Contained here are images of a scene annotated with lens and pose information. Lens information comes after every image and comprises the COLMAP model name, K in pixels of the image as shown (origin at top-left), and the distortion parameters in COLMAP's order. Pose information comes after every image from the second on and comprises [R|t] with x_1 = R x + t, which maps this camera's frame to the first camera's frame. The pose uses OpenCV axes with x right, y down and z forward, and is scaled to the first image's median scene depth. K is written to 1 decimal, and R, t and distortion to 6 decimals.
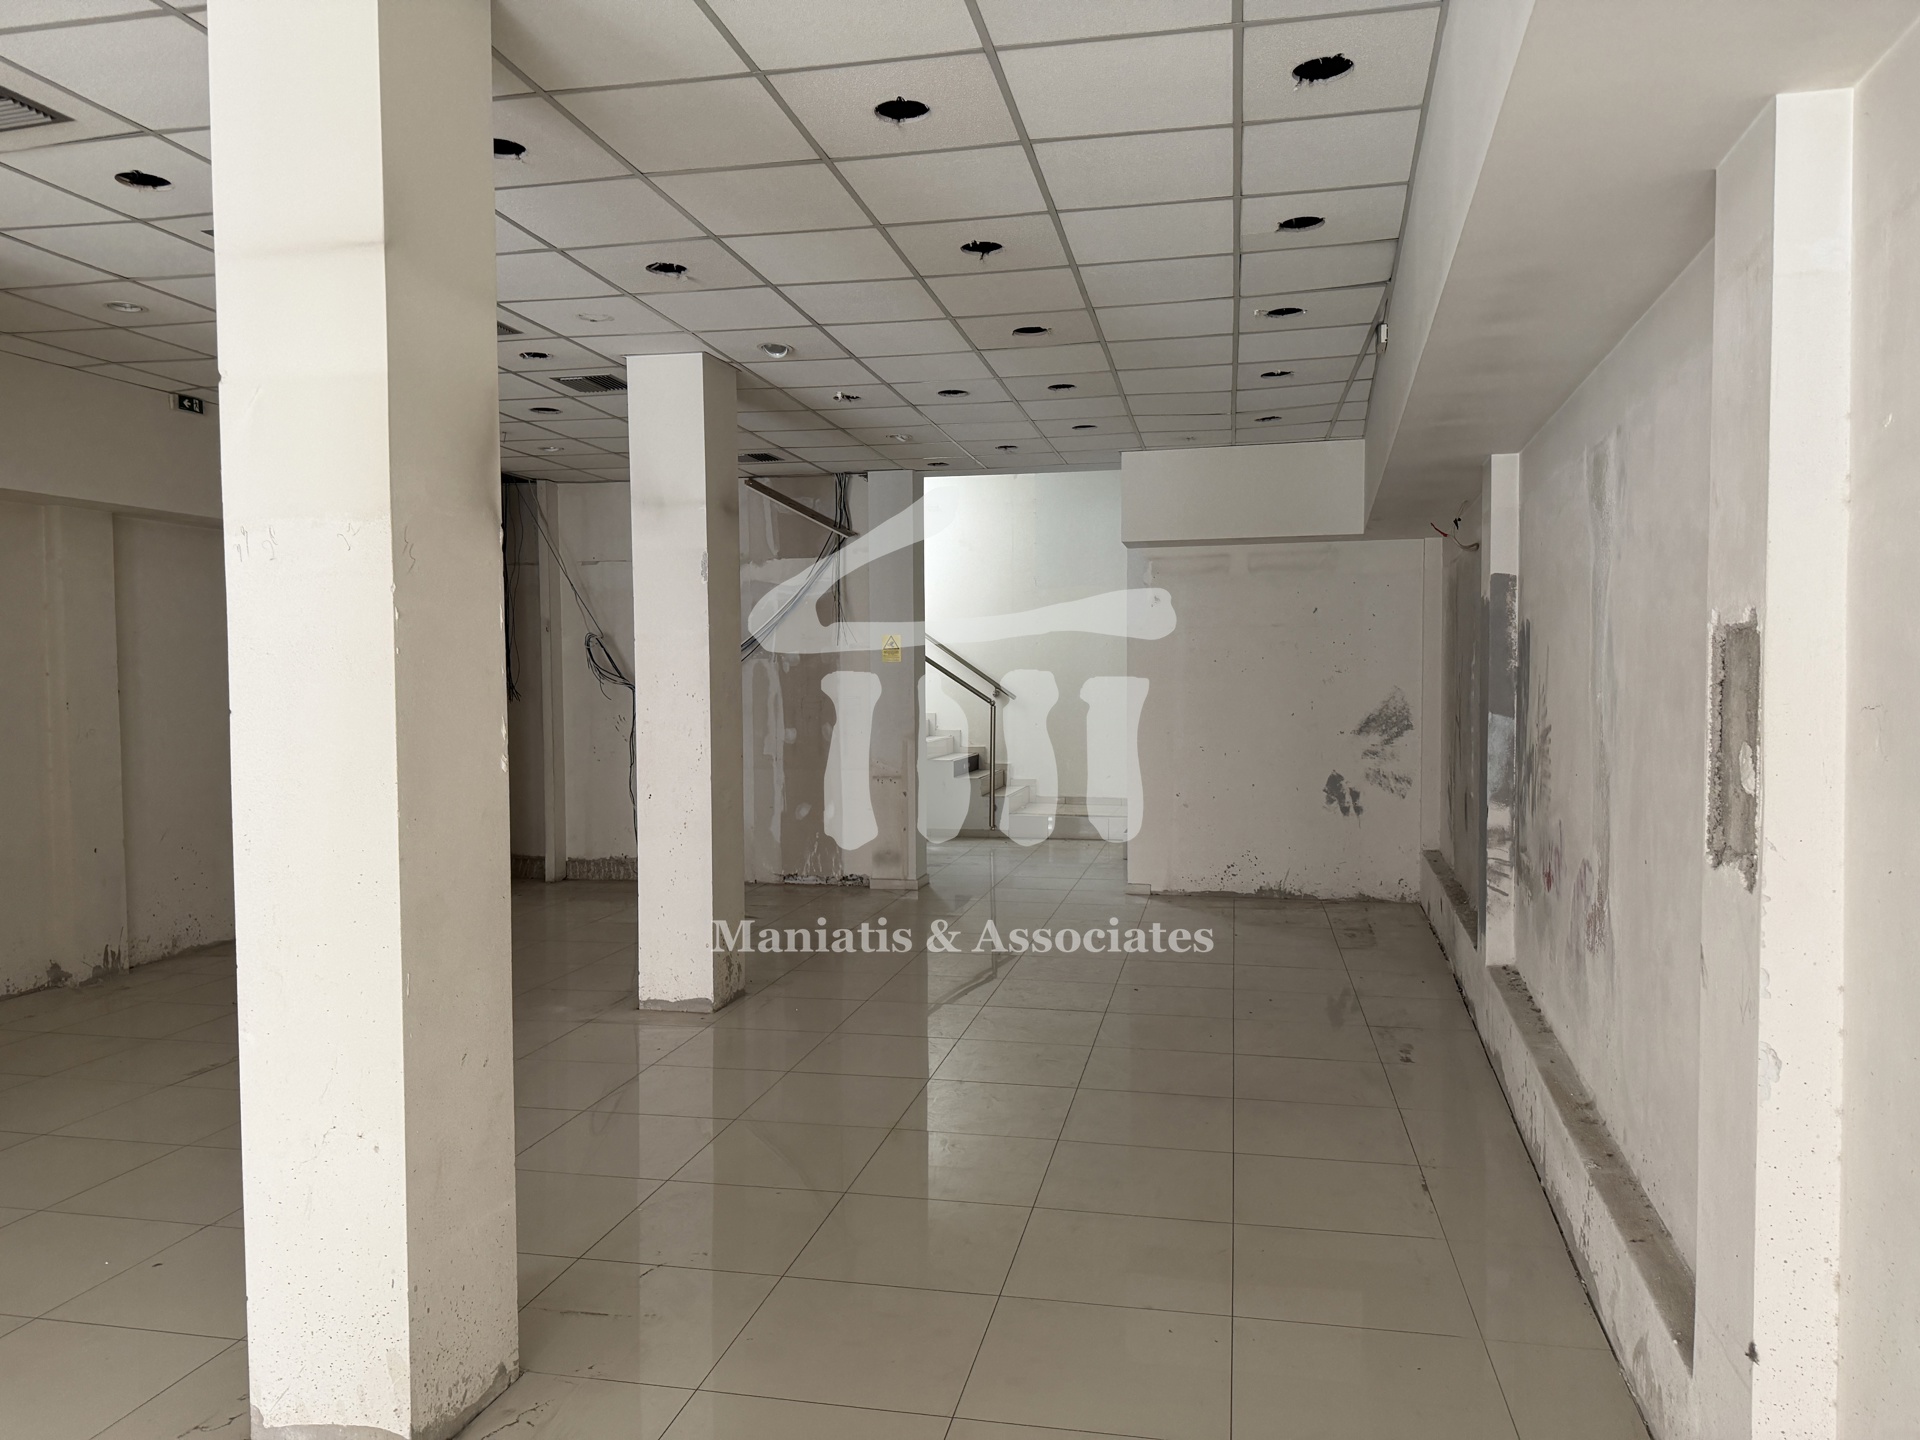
lens RADIAL K [[1347.9, 0, 949.1], [0, 1347.9, 731.6], [0, 0, 1]] dist [0.071123, -0.086517]
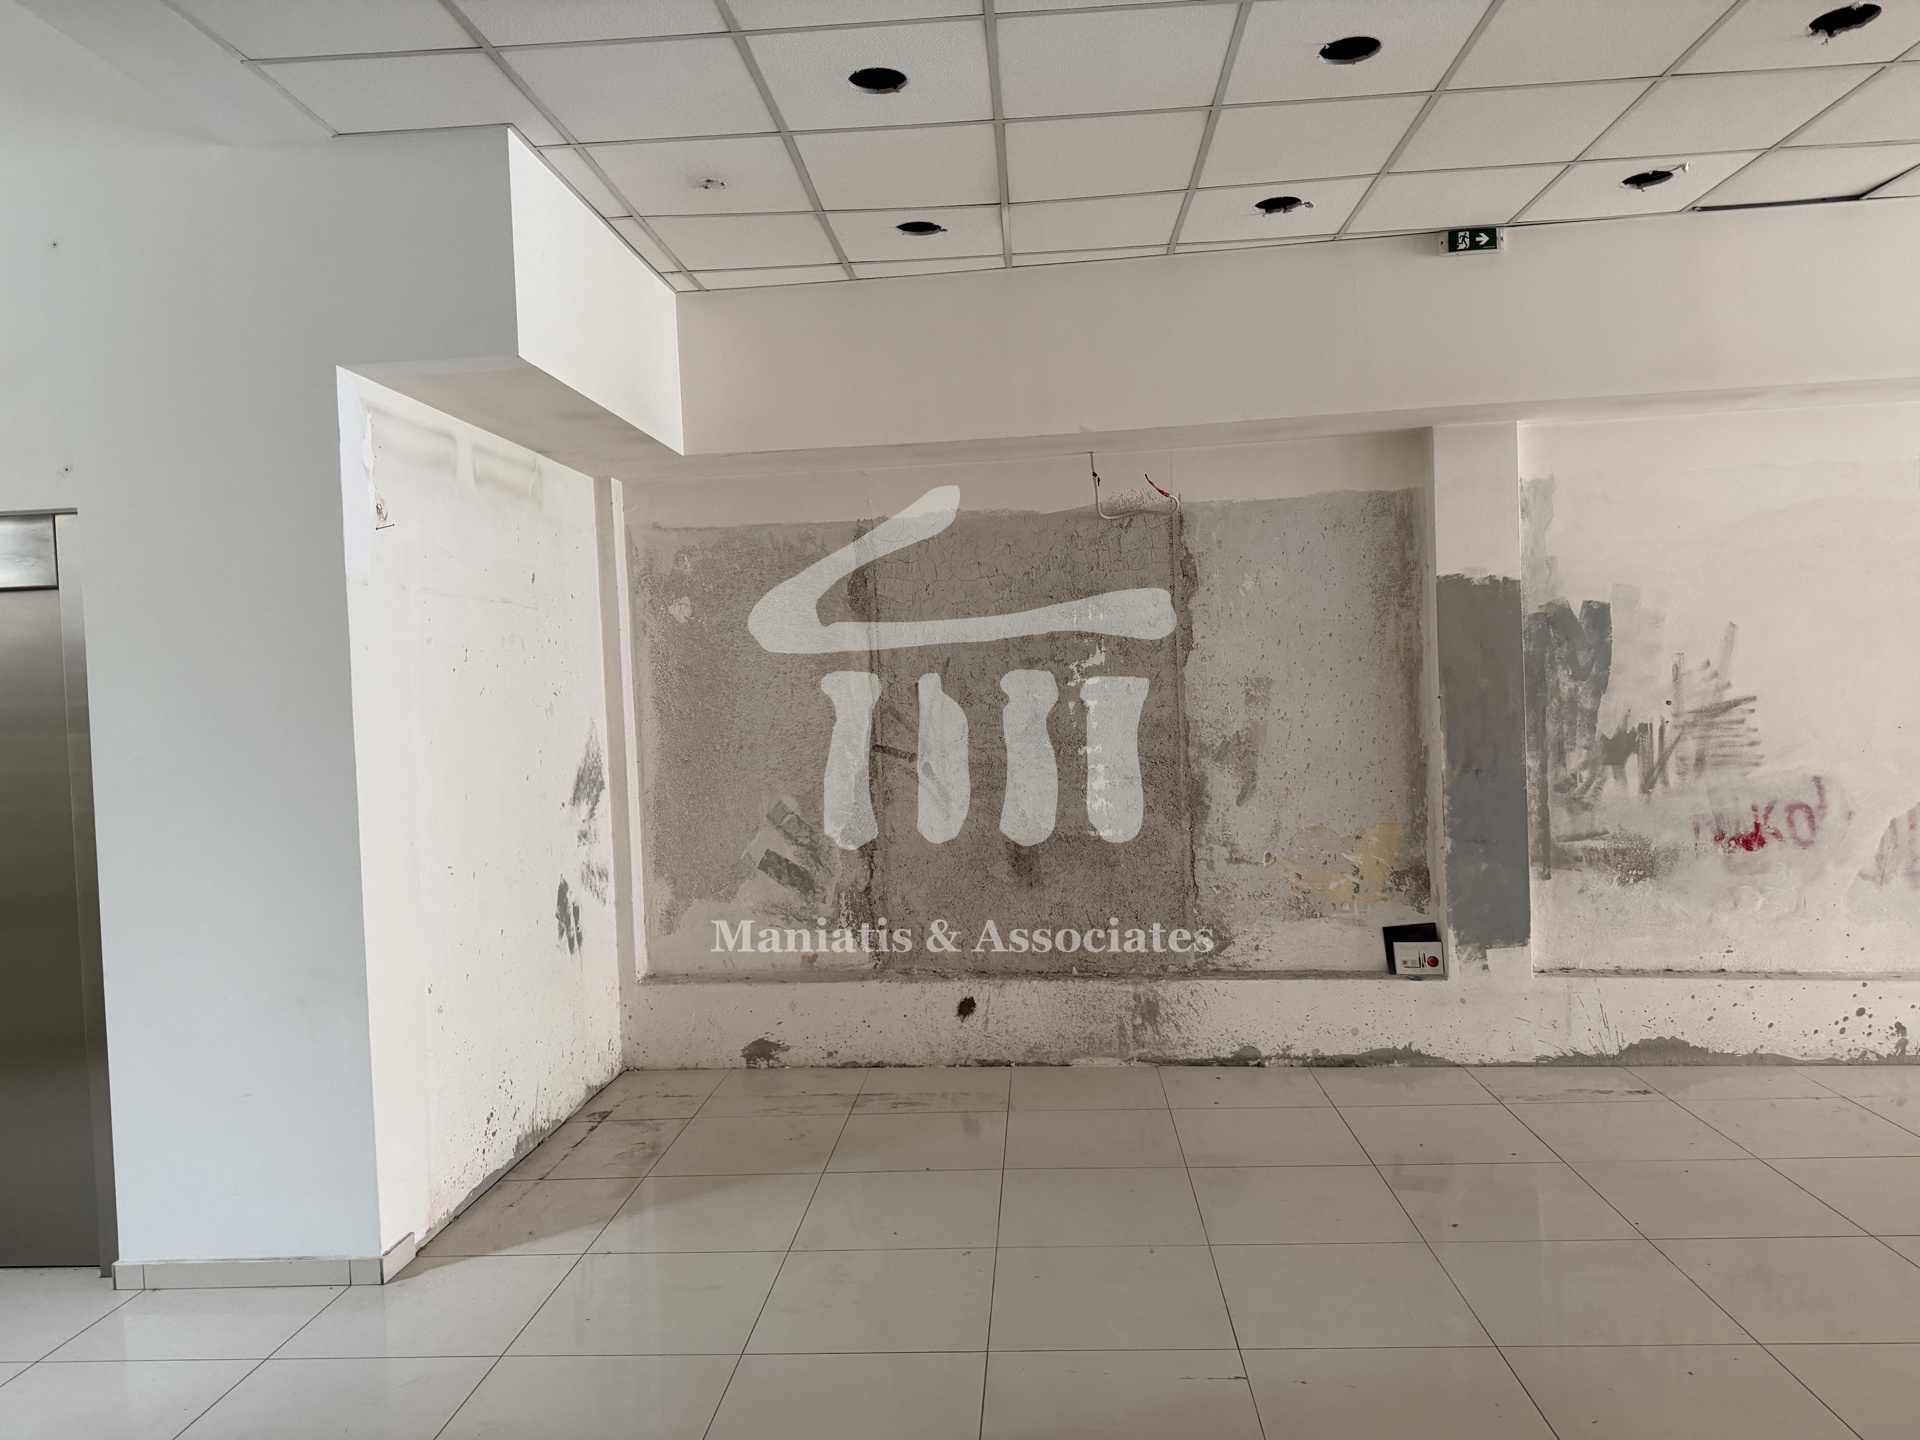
lens RADIAL K [[1347.9, 0, 952.9], [0, 1347.9, 723.1], [0, 0, 1]] dist [0.071123, -0.086517]
pose [[-0.149673, -0.015949, 0.988607, -0.418866], [0.083442, 0.996099, 0.028703, -0.052669], [-0.985208, 0.086788, -0.147758, 1.386765]]
